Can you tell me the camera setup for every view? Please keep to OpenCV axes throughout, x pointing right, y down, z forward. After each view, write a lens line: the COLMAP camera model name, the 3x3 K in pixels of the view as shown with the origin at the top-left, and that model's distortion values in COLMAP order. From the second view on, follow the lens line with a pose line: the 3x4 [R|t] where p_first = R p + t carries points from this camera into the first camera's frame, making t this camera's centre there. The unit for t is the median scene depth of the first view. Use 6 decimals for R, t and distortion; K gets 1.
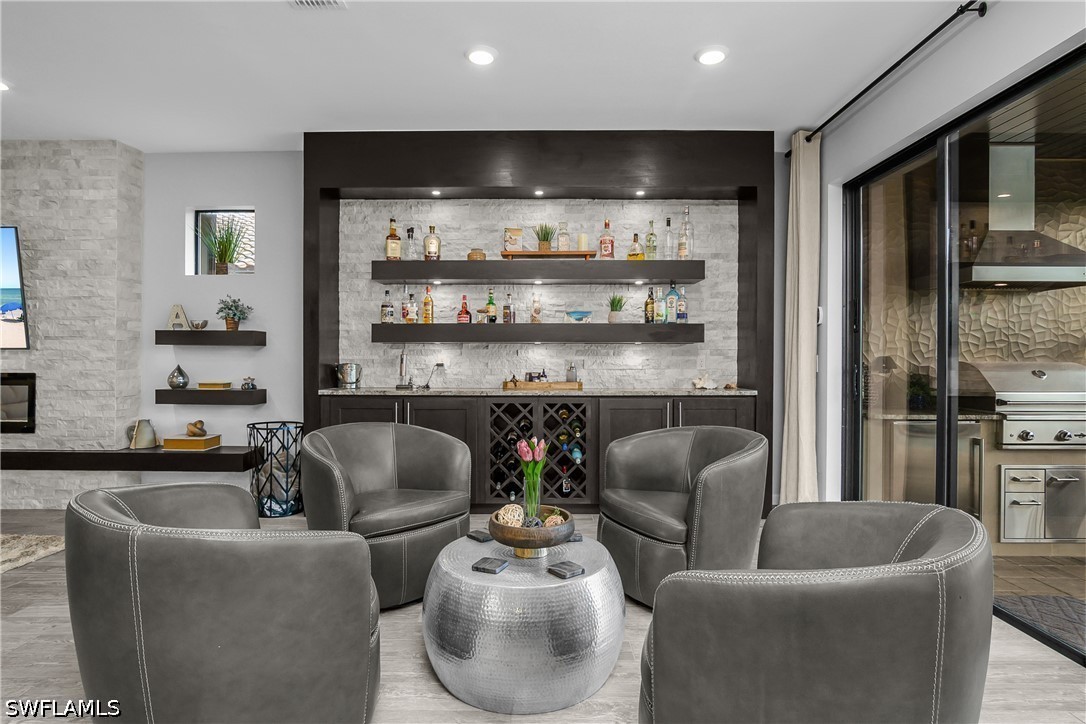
lens RADIAL K [[554.7, 0, 537.2], [0, 554.7, 369.0], [0, 0, 1]] dist [-0.033633, 0.014786]
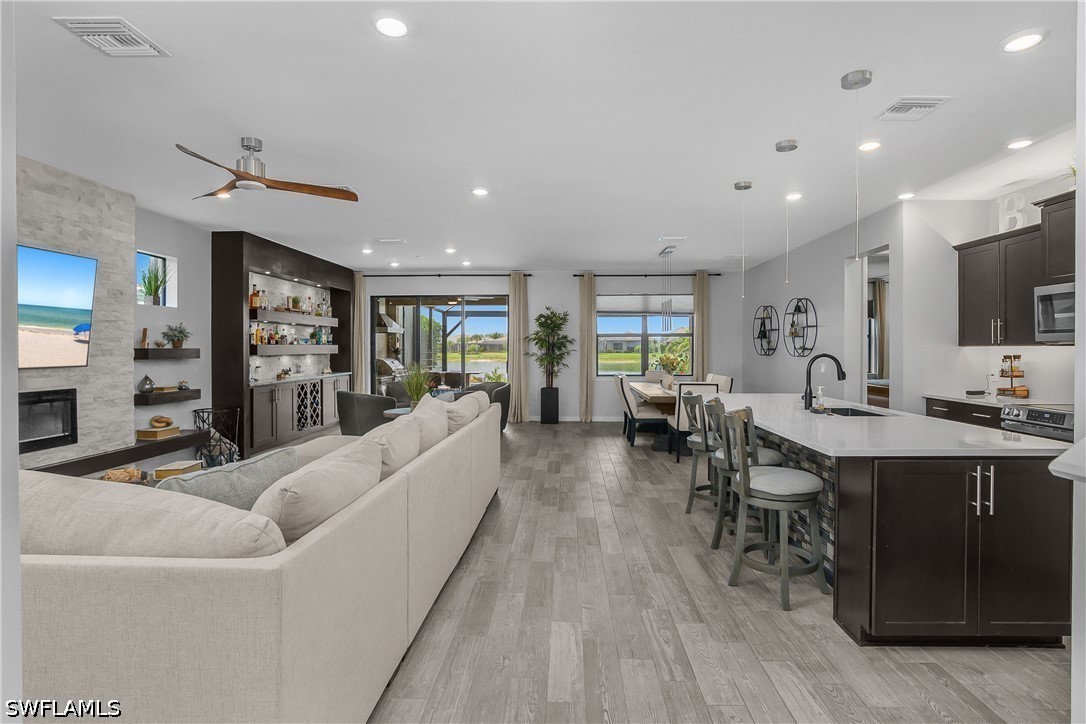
lens RADIAL K [[546.1, 0, 552.5], [0, 546.1, 353.7], [0, 0, 1]] dist [-0.010028, 0.001242]
pose [[0.024885, -0.013080, 0.999605, -1.982927], [0.004997, 0.999904, 0.012959, -0.071334], [-0.999678, 0.004673, 0.024948, 0.017384]]
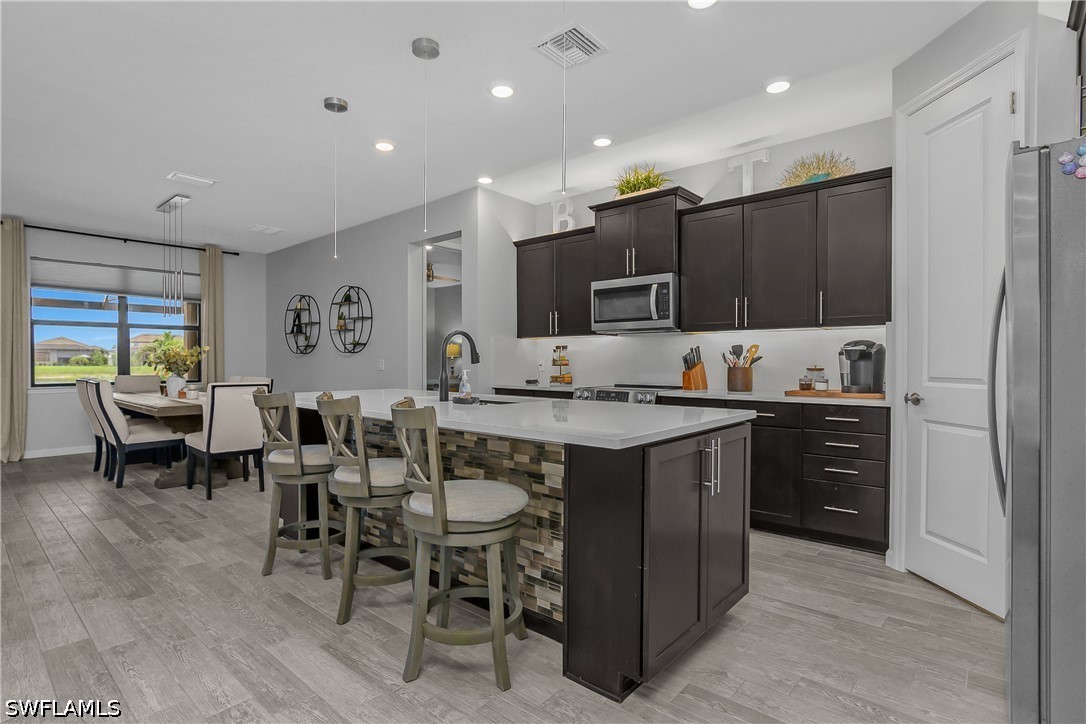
lens RADIAL K [[539.8, 0, 540.6], [0, 539.8, 369.0], [0, 0, 1]] dist [-0.016834, 0.001454]
pose [[-0.750749, -0.014089, 0.660438, -1.613351], [-0.000661, 0.999788, 0.020576, -0.019467], [-0.660588, 0.015011, -0.750599, 0.061130]]
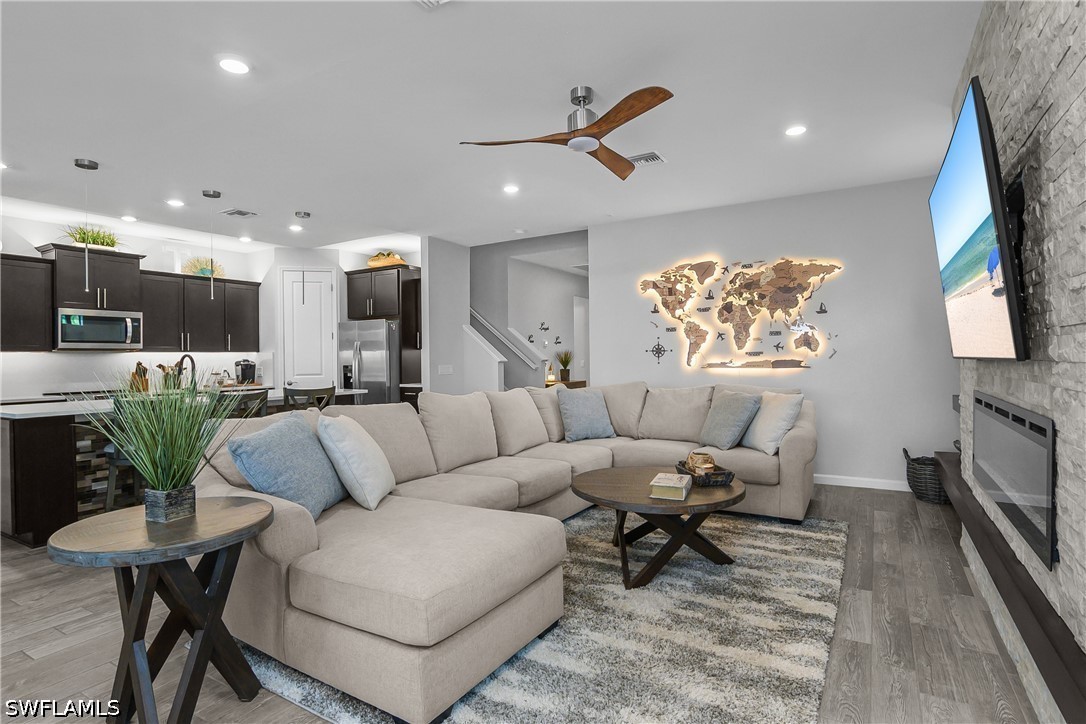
lens RADIAL K [[546.1, 0, 552.5], [0, 546.1, 353.7], [0, 0, 1]] dist [-0.010028, 0.001242]
pose [[-0.503317, -0.003458, -0.864095, -0.394650], [0.008474, 0.999924, -0.008937, -0.040440], [0.864060, -0.011821, -0.503249, 0.887006]]
